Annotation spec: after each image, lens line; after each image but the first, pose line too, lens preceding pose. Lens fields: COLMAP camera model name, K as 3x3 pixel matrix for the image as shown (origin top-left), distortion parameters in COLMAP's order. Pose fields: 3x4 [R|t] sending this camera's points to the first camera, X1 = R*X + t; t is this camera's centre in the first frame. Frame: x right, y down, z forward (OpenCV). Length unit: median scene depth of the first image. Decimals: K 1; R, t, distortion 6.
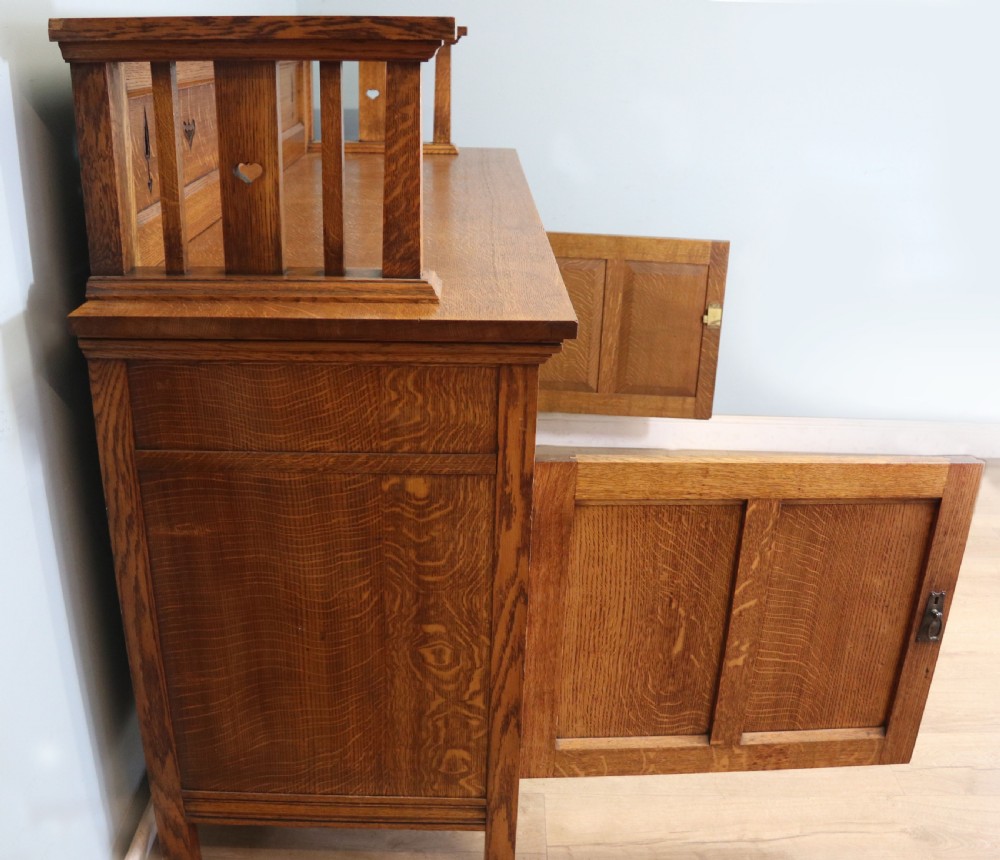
lens RADIAL K [[1016.8, 0, 473.1], [0, 1016.8, 447.3], [0, 0, 1]] dist [-0.143488, 0.000000]
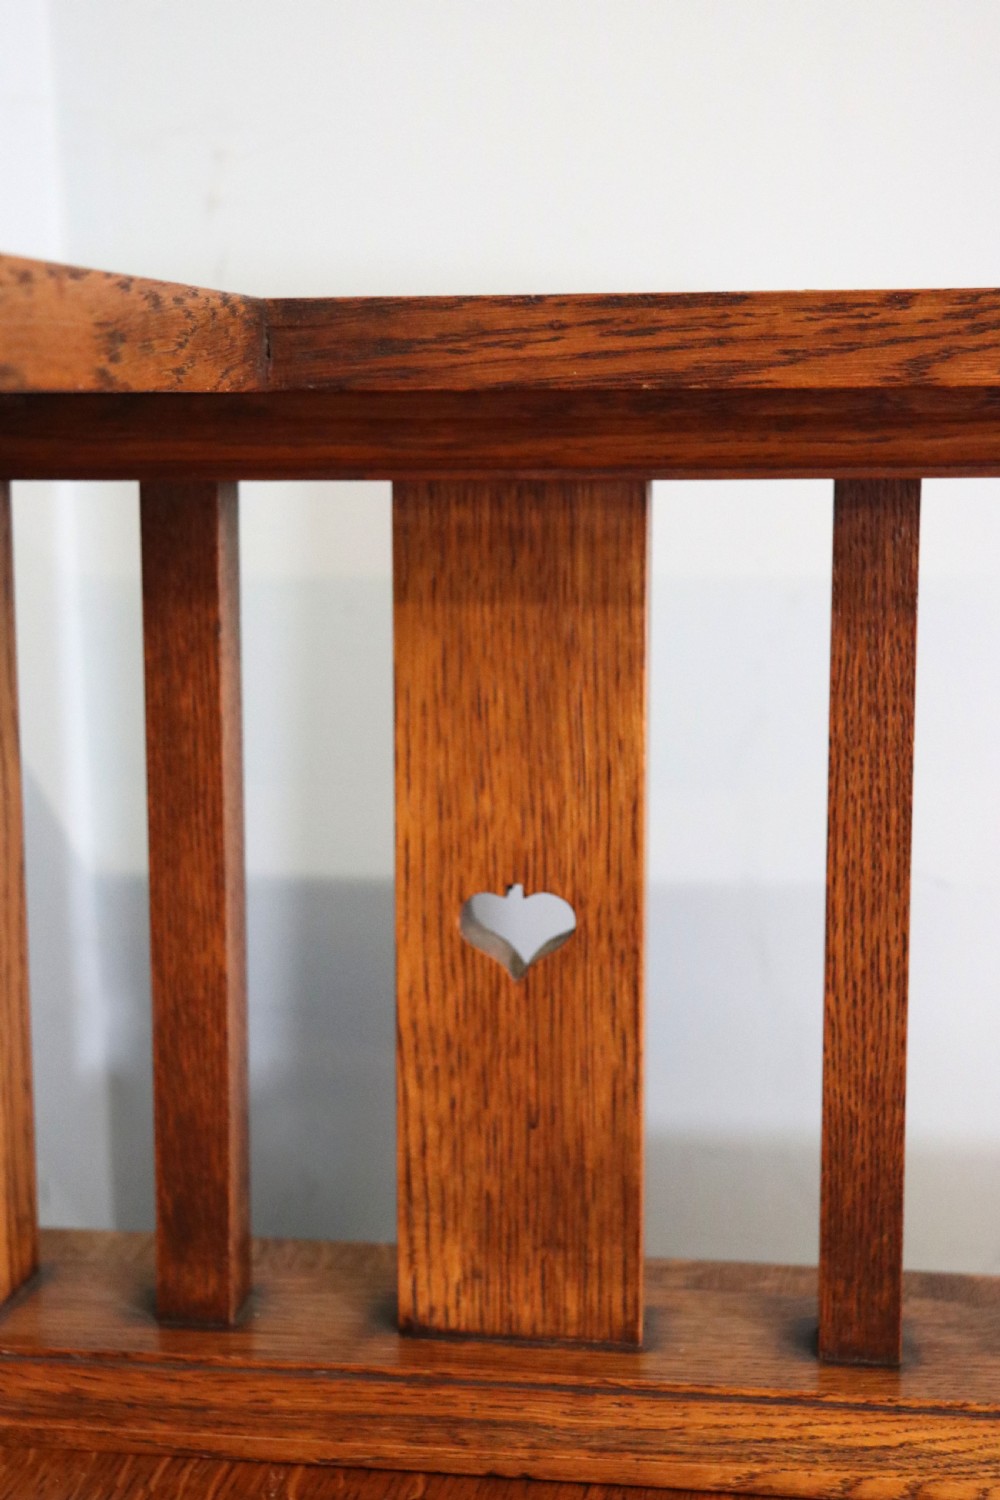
lens RADIAL K [[2207.5, 0, 516.2], [0, 2207.5, 756.2], [0, 0, 1]] dist [0.052472, 0.000000]
pose [[0.990016, -0.003054, -0.140923, -0.144056], [-0.030781, 0.970952, -0.237286, -0.678654], [0.137554, 0.239255, 0.961164, 1.642057]]
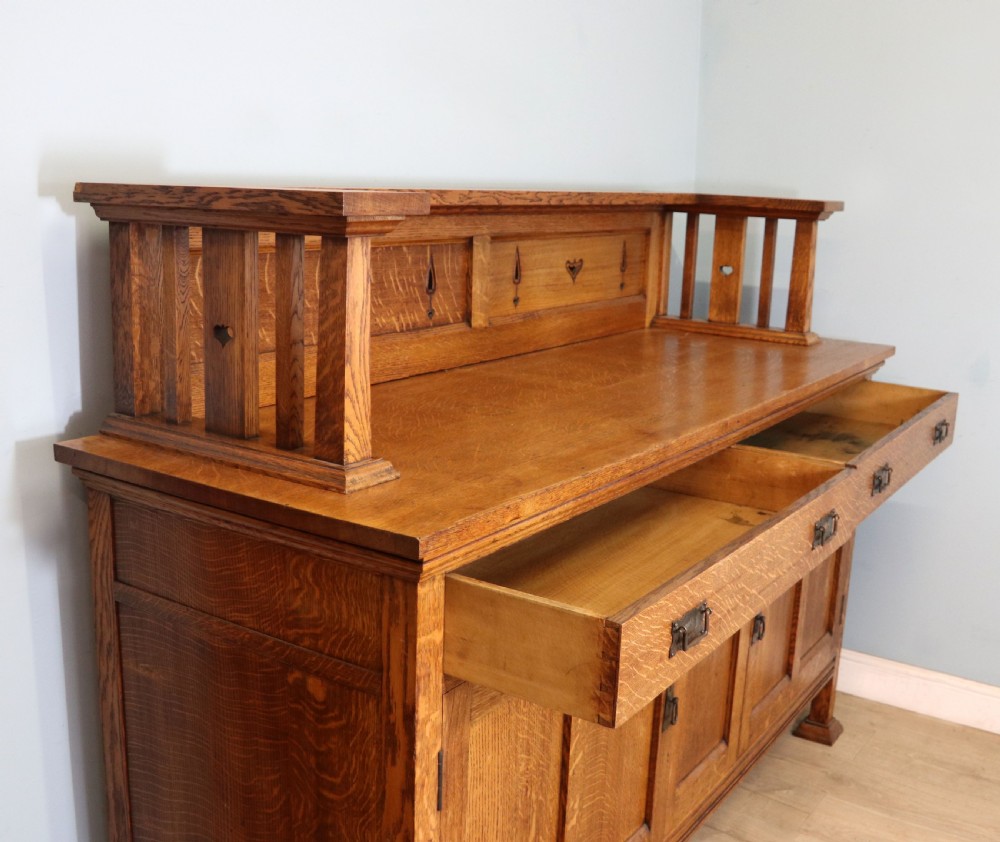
lens RADIAL K [[1121.4, 0, 522.2], [0, 1121.4, 422.2], [0, 0, 1]] dist [-0.131245, 0.000000]
pose [[0.842108, 0.128681, -0.523732, 0.619191], [-0.227960, 0.965030, -0.129429, -0.109894], [0.488762, 0.228384, 0.841993, 0.211562]]
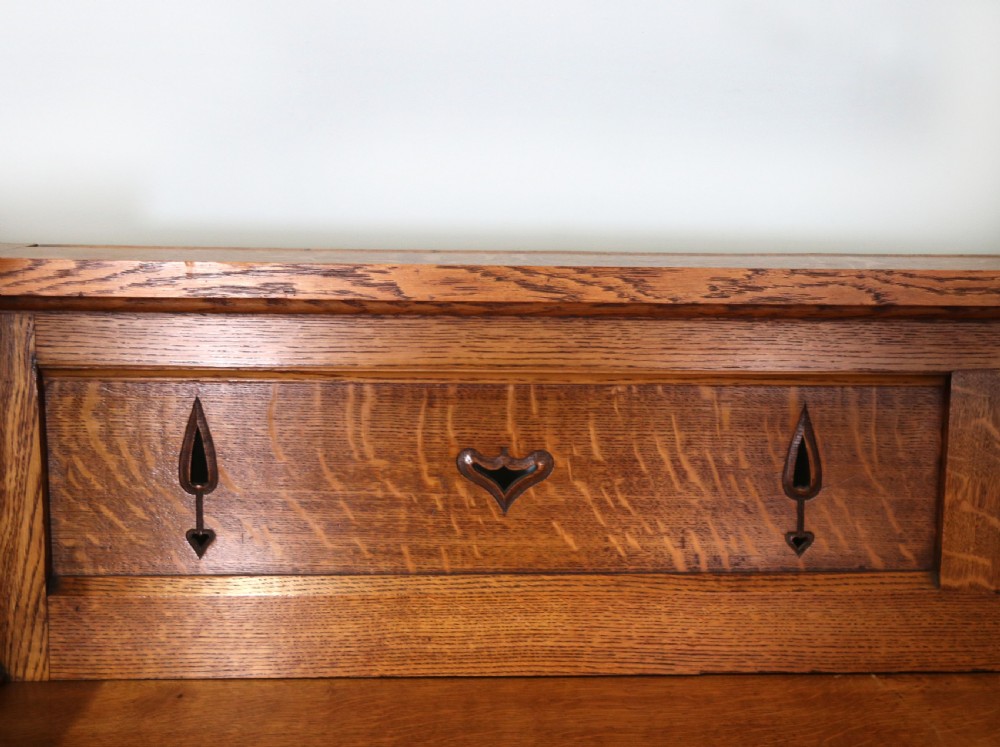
lens RADIAL K [[1363.0, 0, 586.3], [0, 1363.0, 373.1], [0, 0, 1]] dist [0.003122, 0.000000]
pose [[0.075788, 0.133195, -0.988188, 0.466981], [-0.398274, 0.912595, 0.092461, -0.568014], [0.914130, 0.386562, 0.122212, 1.213314]]
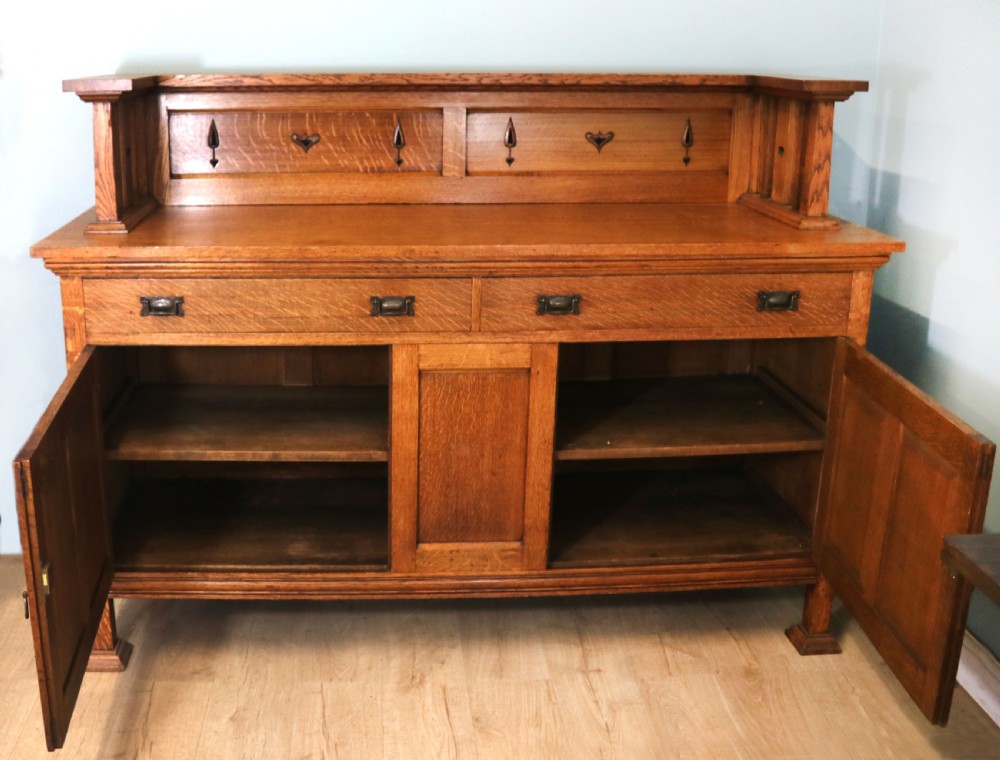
lens RADIAL K [[1061.5, 0, 374.8], [0, 1061.5, 322.4], [0, 0, 1]] dist [-0.139238, 0.000000]
pose [[0.023993, 0.234692, -0.971774, 1.805627], [-0.381625, 0.900592, 0.208079, -0.579927], [0.924006, 0.365860, 0.111172, 1.320406]]
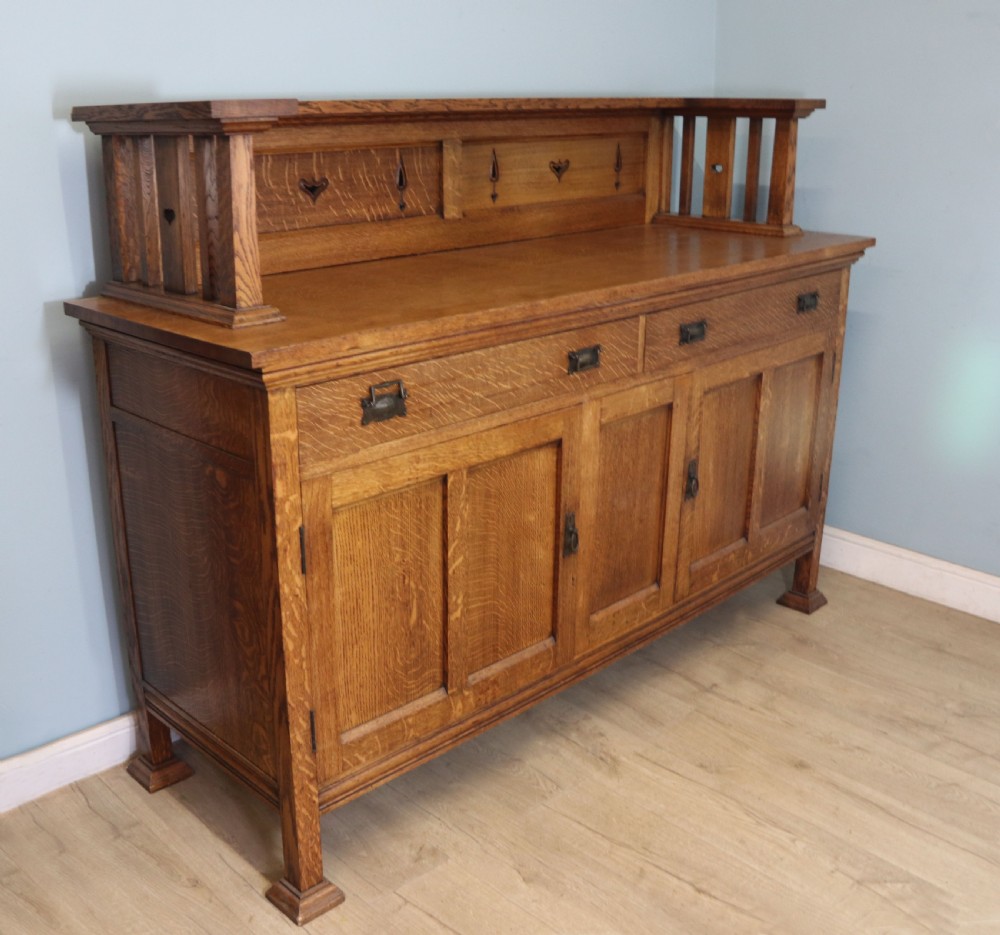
lens RADIAL K [[1083.3, 0, 415.7], [0, 1083.3, 459.0], [0, 0, 1]] dist [-0.142380, 0.000000]
pose [[0.666934, 0.209076, -0.715183, 1.074135], [-0.261647, 0.964418, 0.037942, -0.097629], [0.697668, 0.161821, 0.697907, 0.269305]]
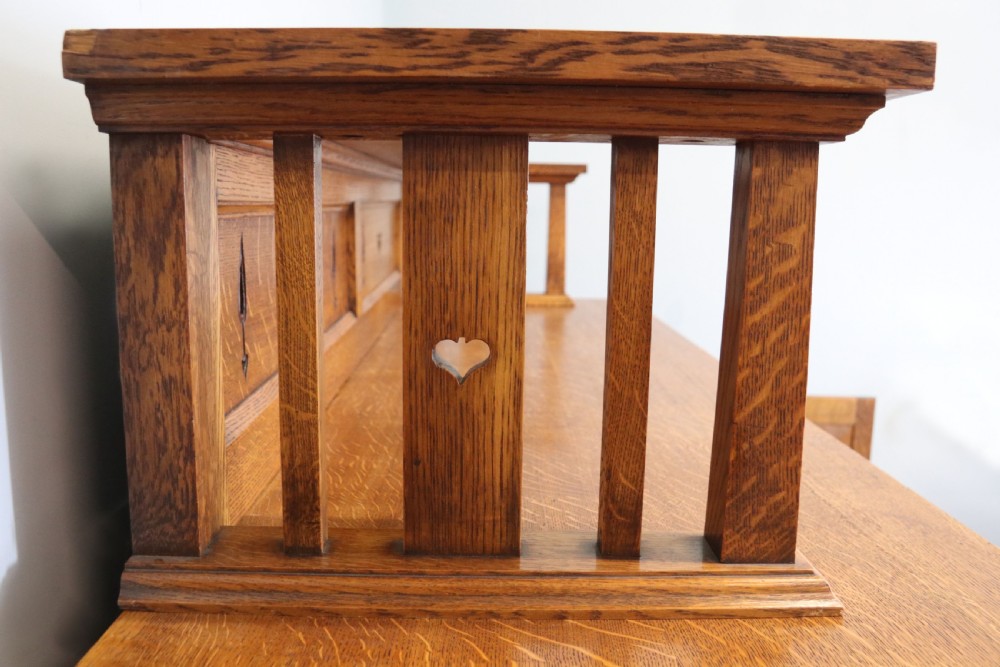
lens RADIAL K [[885.4, 0, 487.6], [0, 885.4, 343.8], [0, 0, 1]] dist [-0.133683, 0.084734]
pose [[0.999946, -0.008328, 0.006141, -0.209524], [0.009527, 0.972573, -0.232404, -0.174872], [-0.004037, 0.232450, 0.972600, 0.554830]]
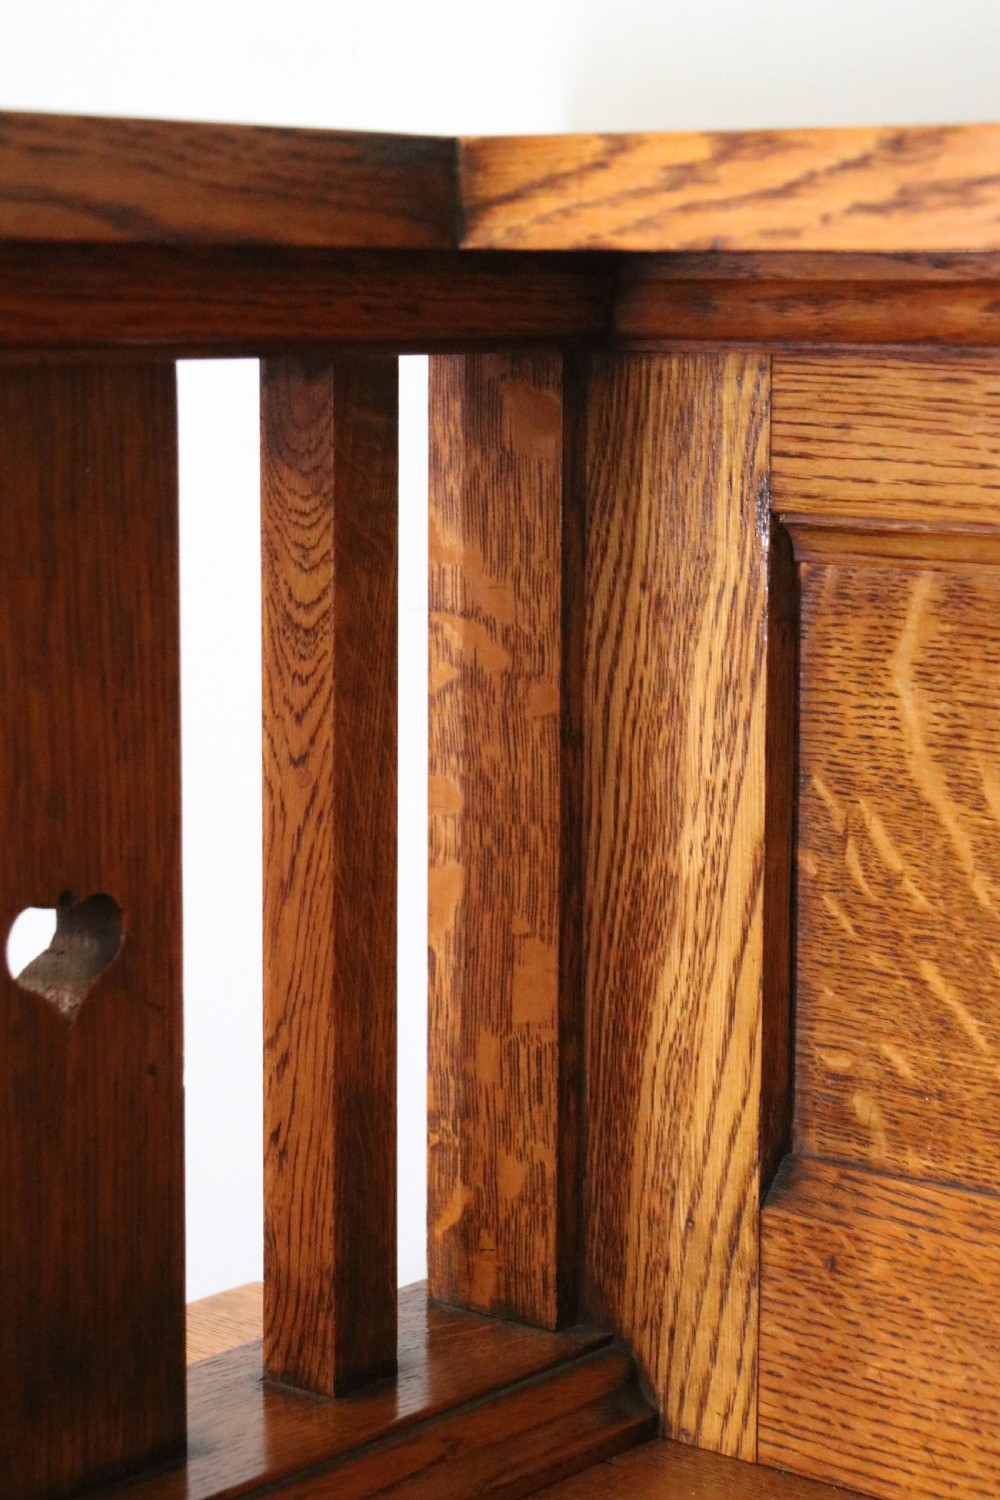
lens RADIAL K [[3322.8, 0, 494.7], [0, 3322.8, 754.6], [0, 0, 1]] dist [0.200291, 0.000000]
pose [[-0.639325, 0.088976, -0.763772, 0.187469], [-0.310404, 0.878891, 0.362215, -0.548133], [0.703501, 0.468651, -0.534278, 1.350027]]
